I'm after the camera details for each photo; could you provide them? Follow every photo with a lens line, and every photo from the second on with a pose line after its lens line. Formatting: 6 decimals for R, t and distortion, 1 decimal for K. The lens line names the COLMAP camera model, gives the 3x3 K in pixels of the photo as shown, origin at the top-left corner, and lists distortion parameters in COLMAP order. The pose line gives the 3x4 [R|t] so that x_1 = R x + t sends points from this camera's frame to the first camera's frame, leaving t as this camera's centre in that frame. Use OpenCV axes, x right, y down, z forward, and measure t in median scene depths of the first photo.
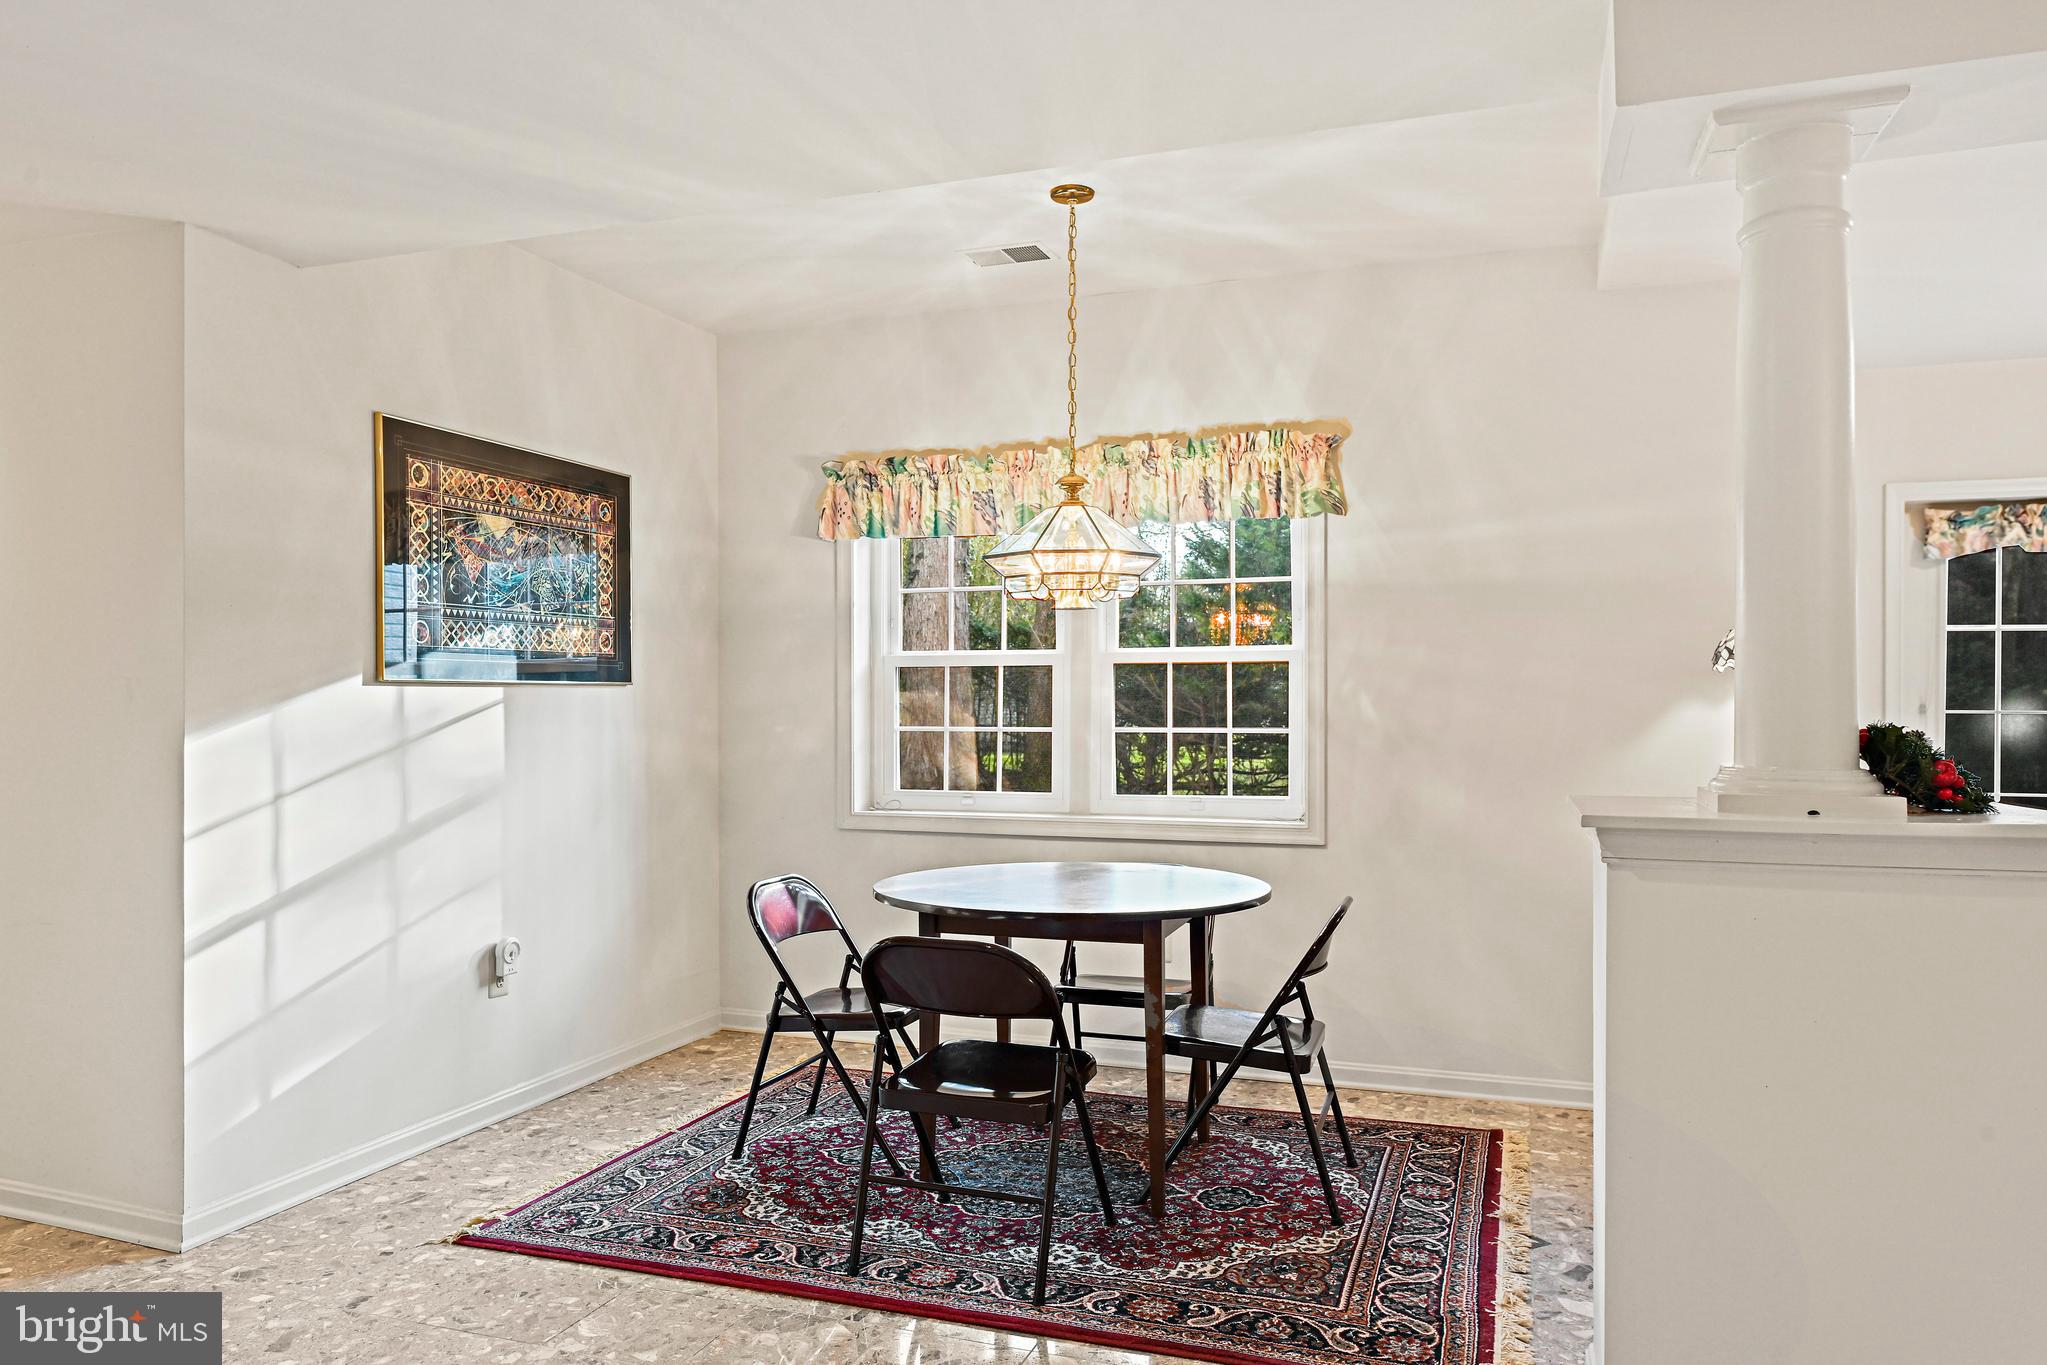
lens RADIAL K [[1370.8, 0, 1024.8], [0, 1370.8, 703.2], [0, 0, 1]] dist [0.001335, -0.001808]
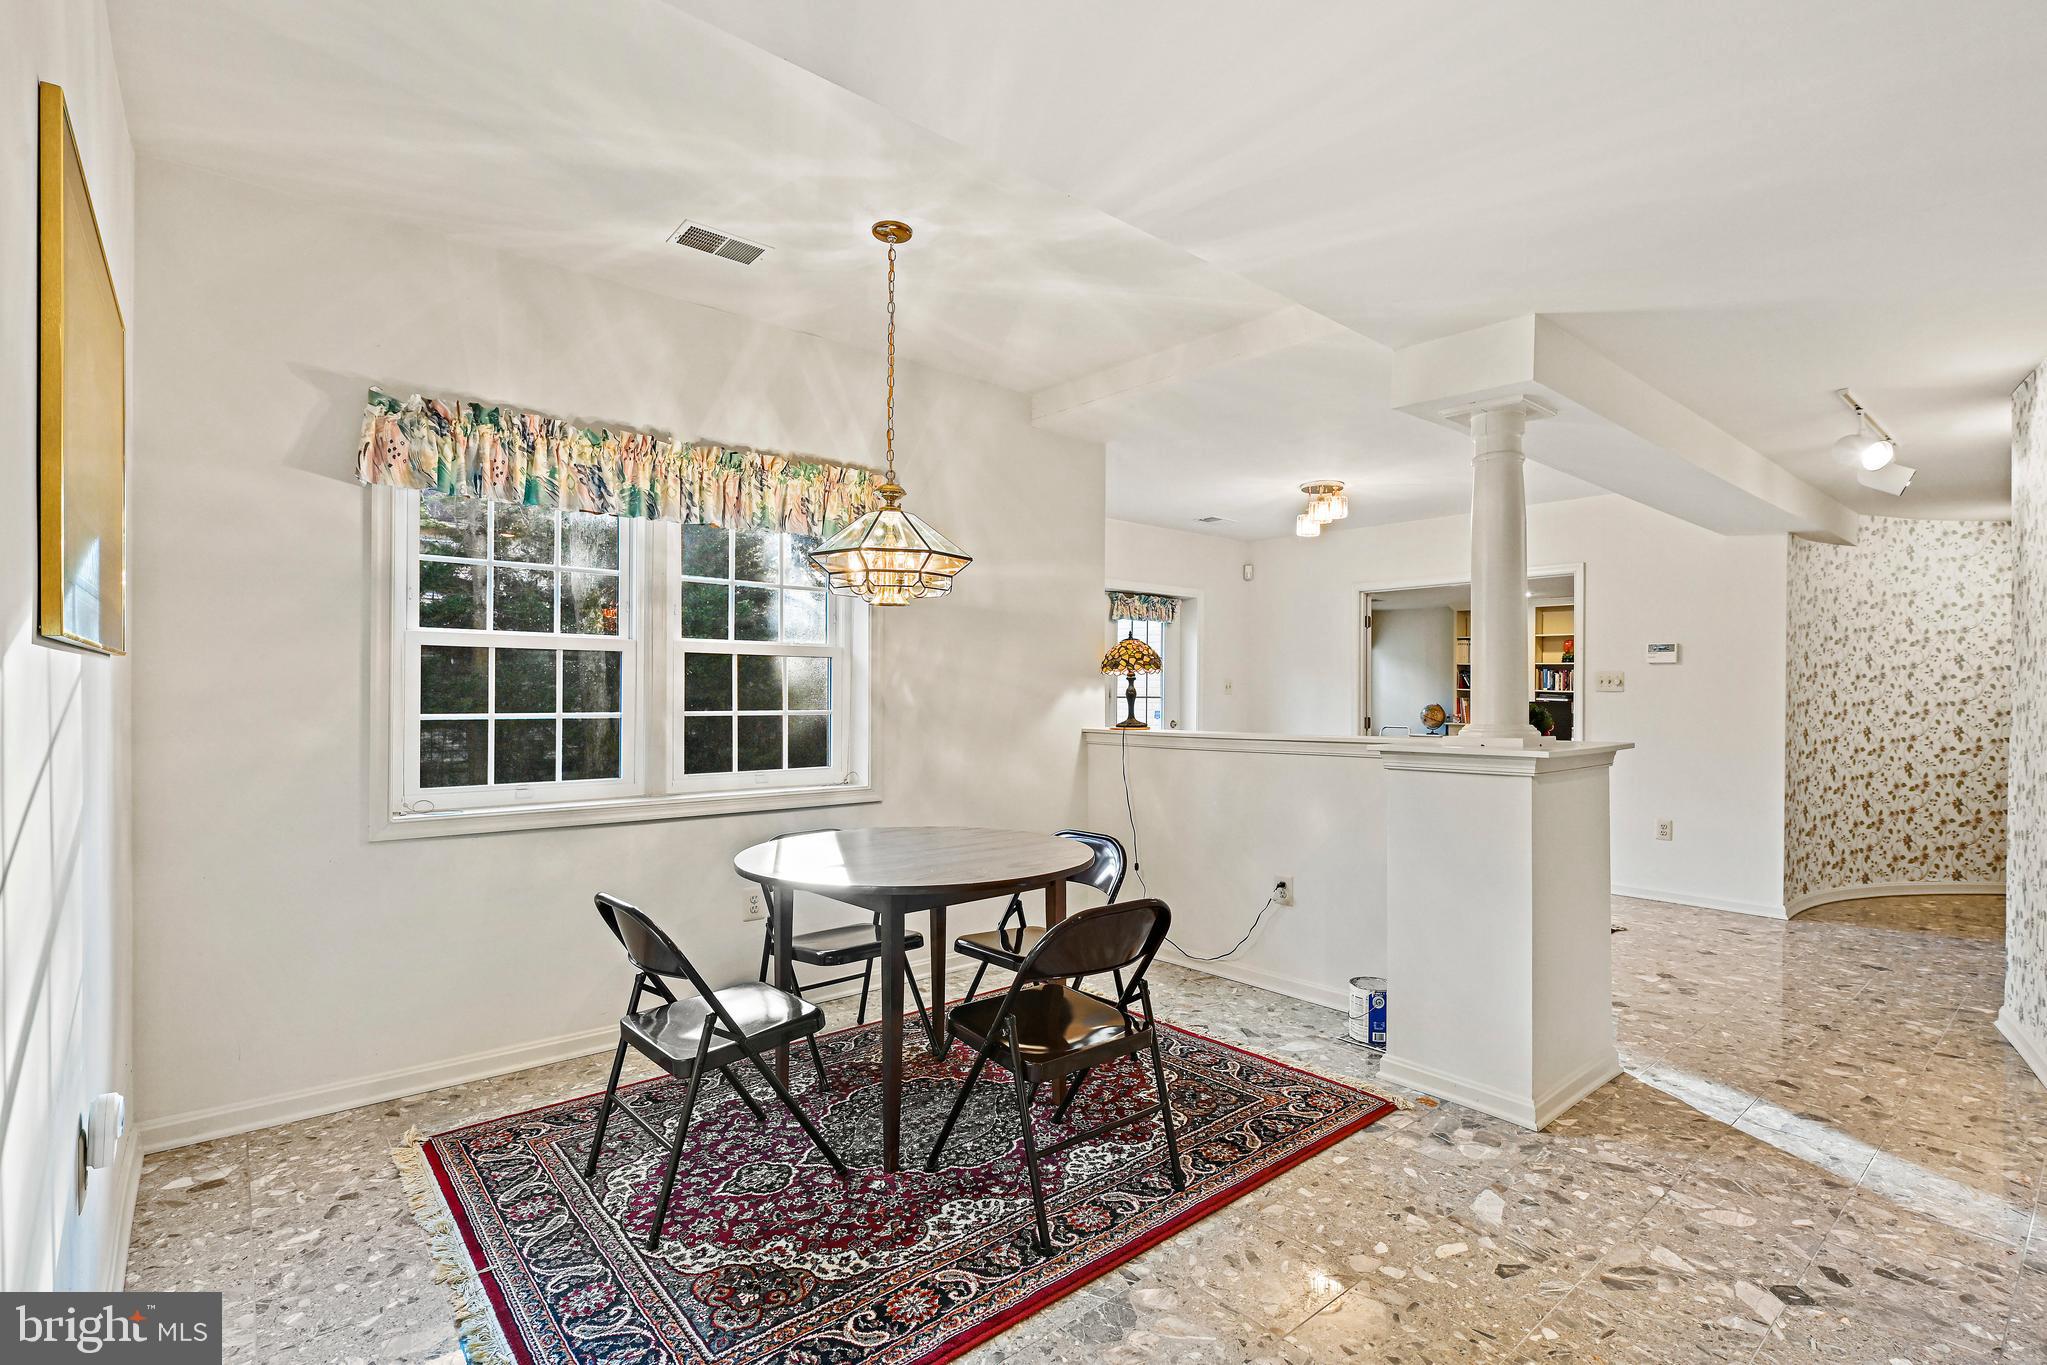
lens RADIAL K [[956.4, 0, 1016.6], [0, 956.4, 689.3], [0, 0, 1]] dist [-0.010028, -0.000133]
pose [[0.496080, 0.007351, 0.868246, -0.452747], [-0.003290, 0.999973, -0.006586, 0.004068], [-0.868271, 0.000410, 0.496091, 0.408188]]
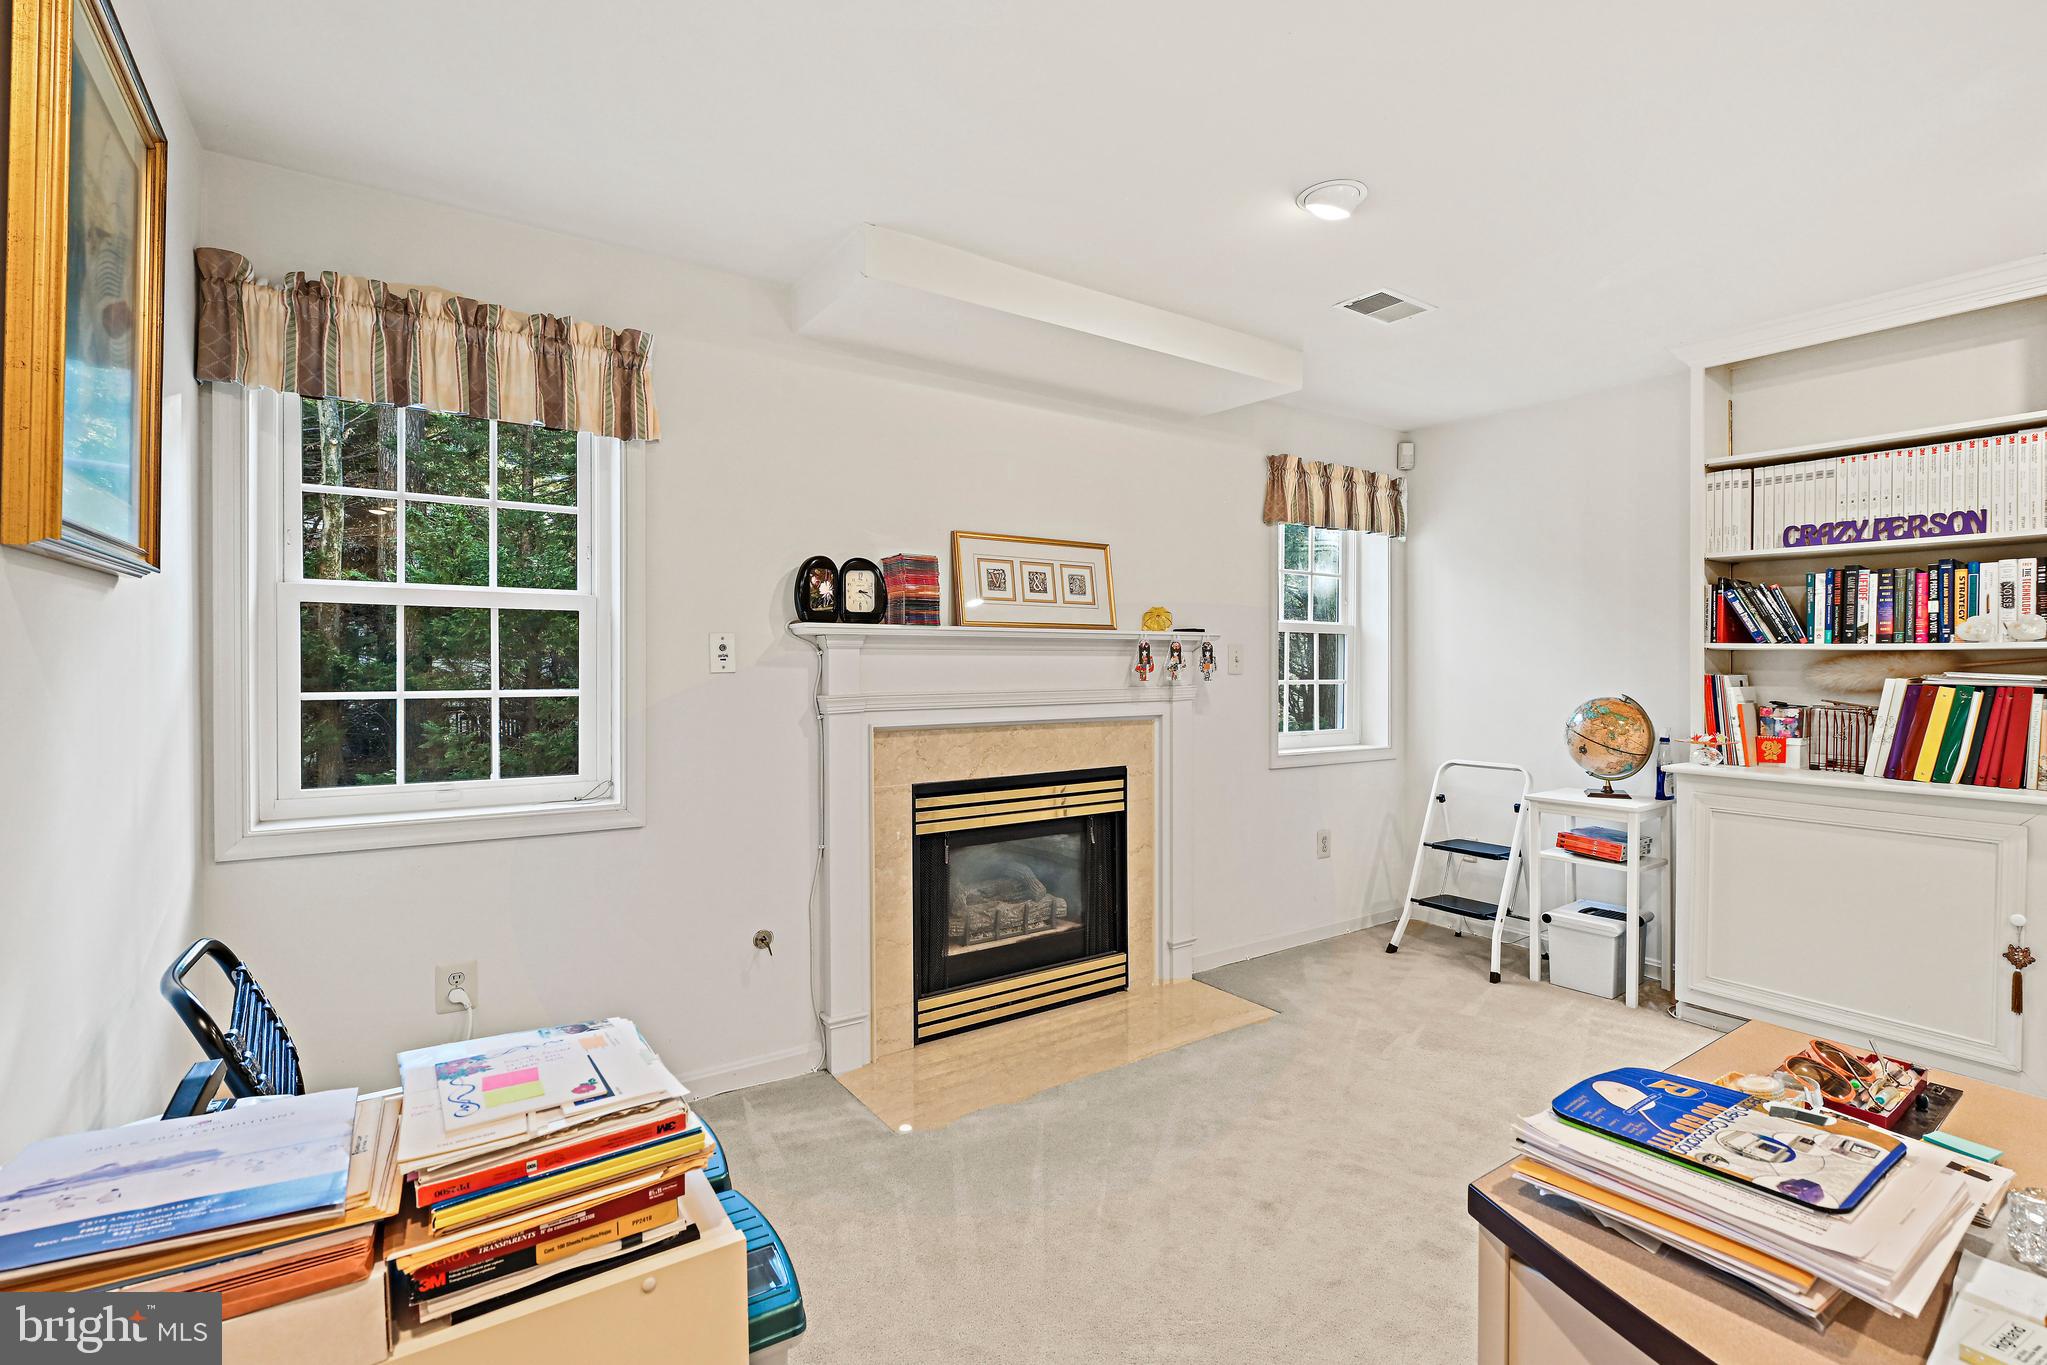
lens RADIAL K [[922.4, 0, 1027.1], [0, 922.4, 674.0], [0, 0, 1]] dist [-0.003474, -0.000359]
pose [[0.576278, -0.005012, 0.817238, 1.326751], [0.004760, 0.999985, 0.002776, 0.000795], [-0.817240, 0.002291, 0.576294, 0.648440]]
